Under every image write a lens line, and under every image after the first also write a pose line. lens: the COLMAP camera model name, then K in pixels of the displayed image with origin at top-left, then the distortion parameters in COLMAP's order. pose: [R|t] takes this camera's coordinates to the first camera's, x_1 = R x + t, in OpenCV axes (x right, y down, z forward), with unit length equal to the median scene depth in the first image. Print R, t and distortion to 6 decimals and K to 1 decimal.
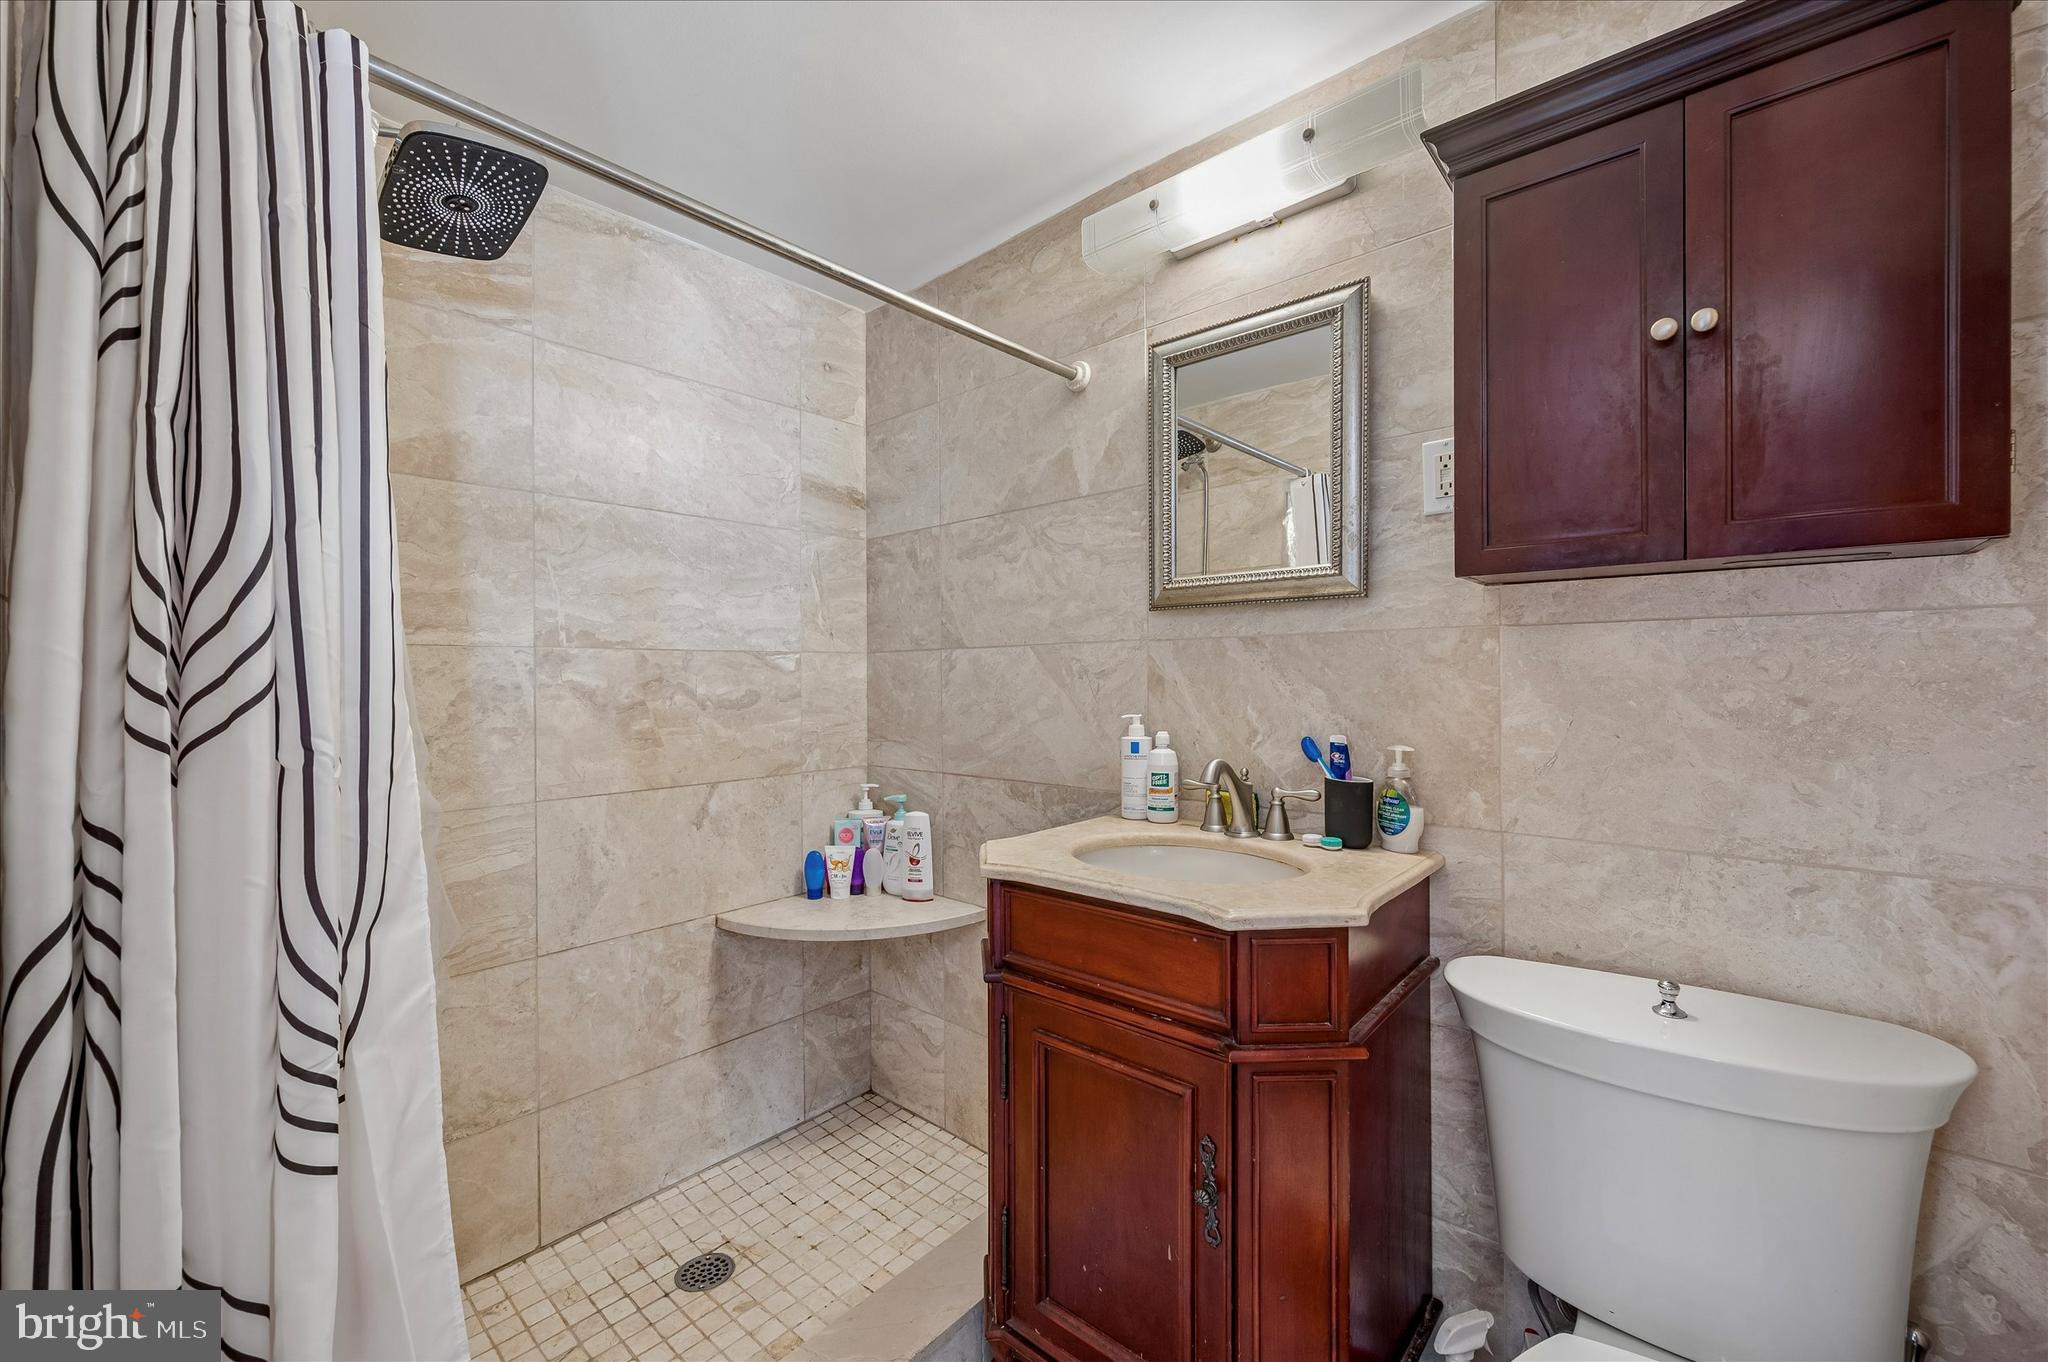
lens RADIAL K [[805.4, 0, 1011.3], [0, 805.4, 685.3], [0, 0, 1]] dist [0.001763, 0.000179]
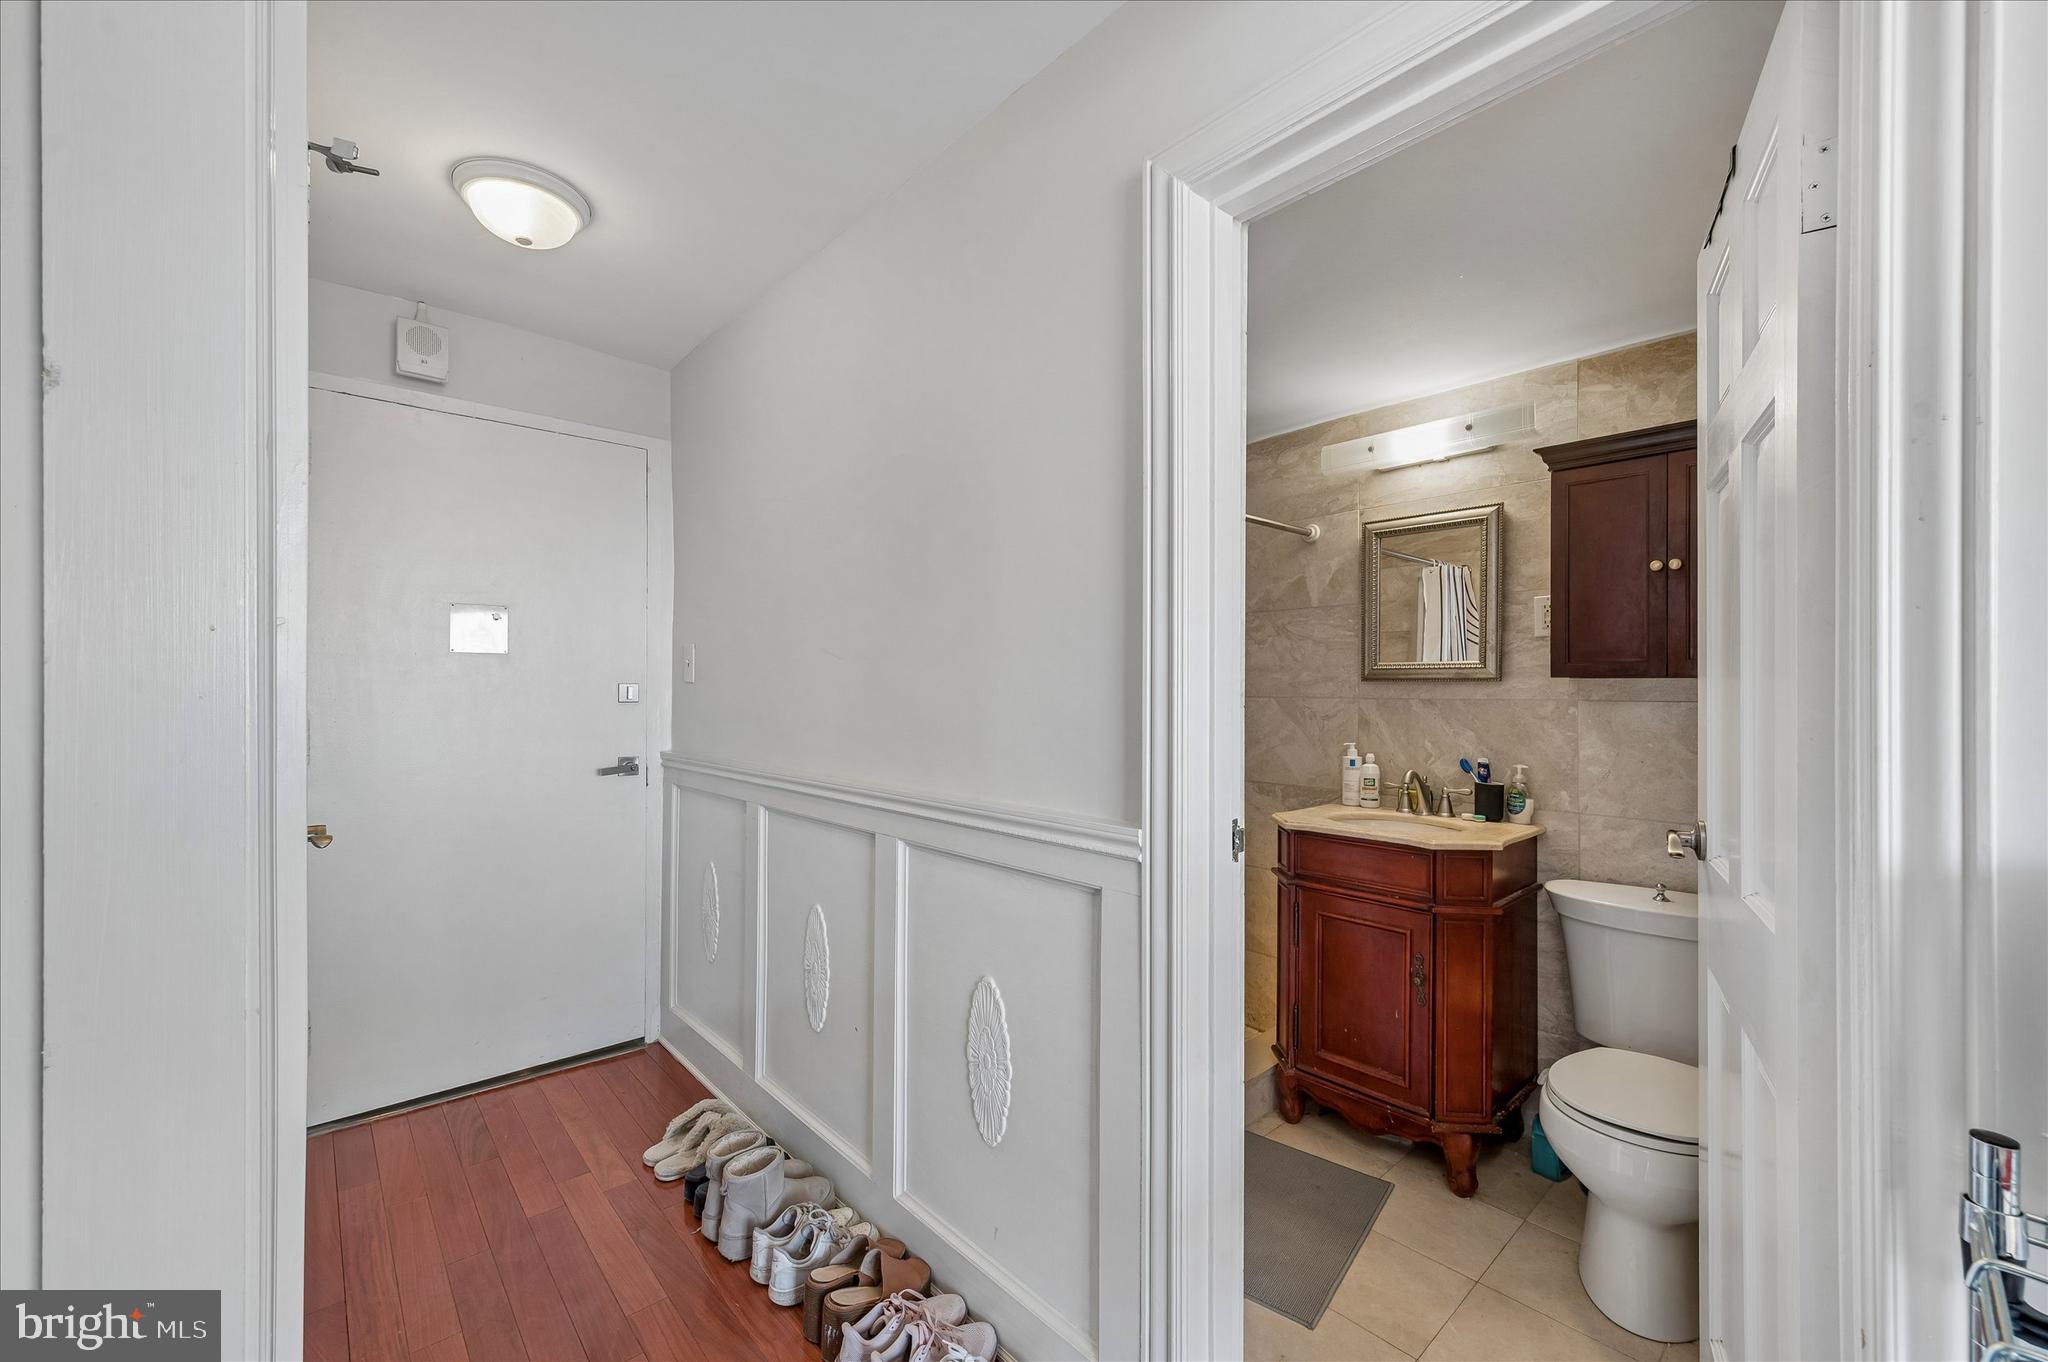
lens RADIAL K [[805.4, 0, 1015.9], [0, 805.4, 689.0], [0, 0, 1]] dist [0.001763, 0.000179]
pose [[0.993568, 0.011994, -0.112598, -0.431730], [-0.013315, 0.999851, -0.010992, -0.059016], [0.112449, 0.012420, 0.993580, -0.908728]]
